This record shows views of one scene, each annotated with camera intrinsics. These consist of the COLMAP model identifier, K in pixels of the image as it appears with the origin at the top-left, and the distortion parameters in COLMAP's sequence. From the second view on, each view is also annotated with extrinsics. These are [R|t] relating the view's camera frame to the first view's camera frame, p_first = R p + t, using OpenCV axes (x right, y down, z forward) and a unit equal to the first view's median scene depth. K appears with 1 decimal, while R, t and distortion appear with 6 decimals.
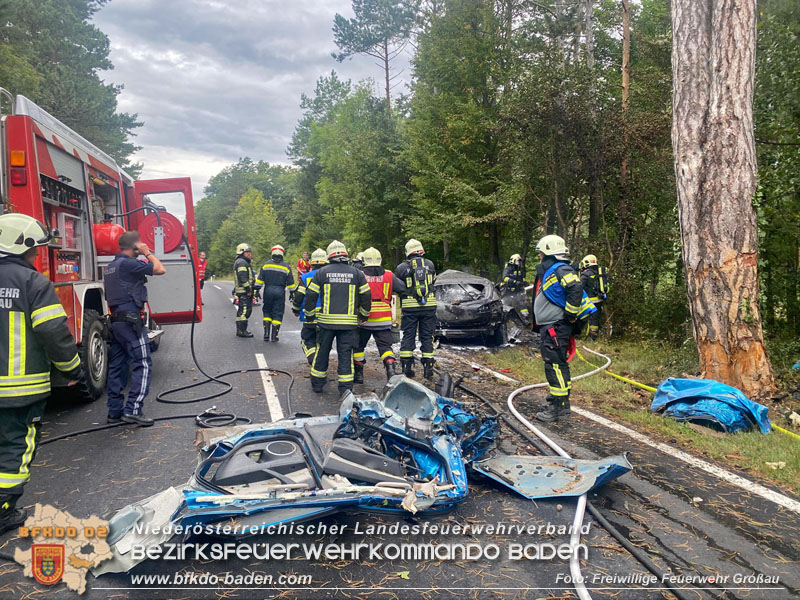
lens RADIAL K [[606.5, 0, 400.0], [0, 606.5, 300.0], [0, 0, 1]] dist [-0.002301, -0.006488]
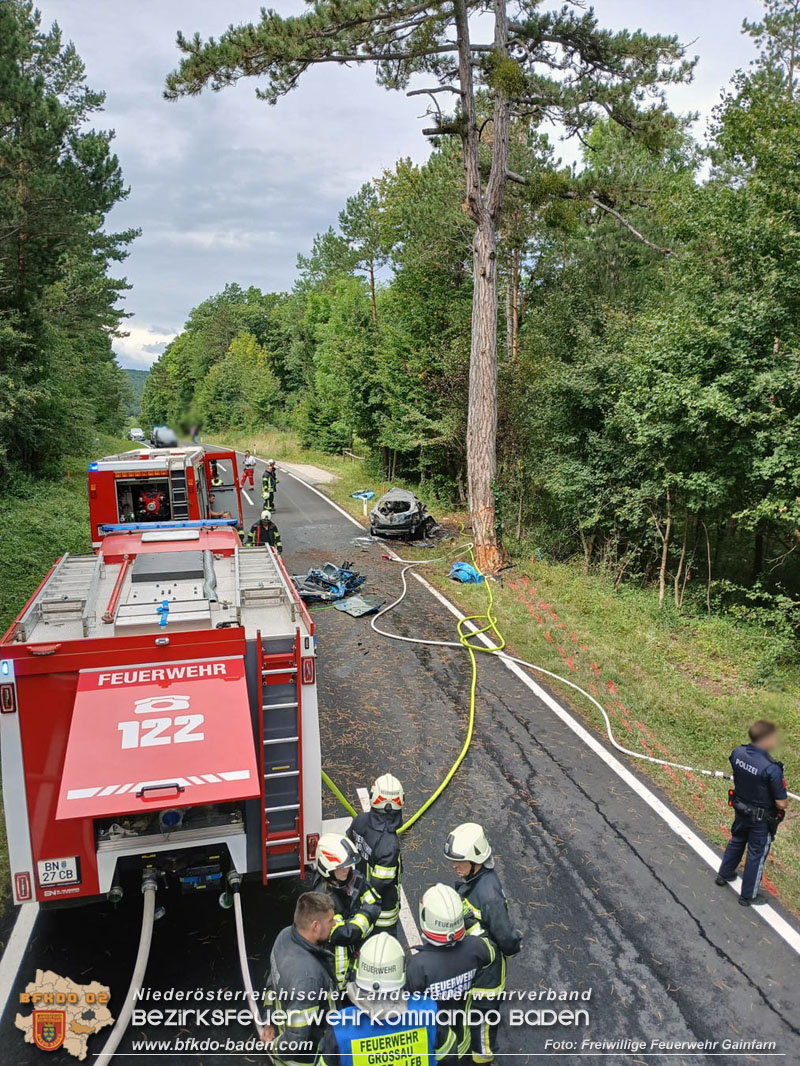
lens RADIAL K [[808.1, 0, 400.0], [0, 808.1, 533.0], [0, 0, 1]] dist [-0.002301, -0.006488]
pose [[0.998954, -0.001713, -0.045694, 0.098243], [0.006706, 0.993981, 0.109349, -0.082141], [0.045231, -0.109541, 0.992953, -0.532596]]
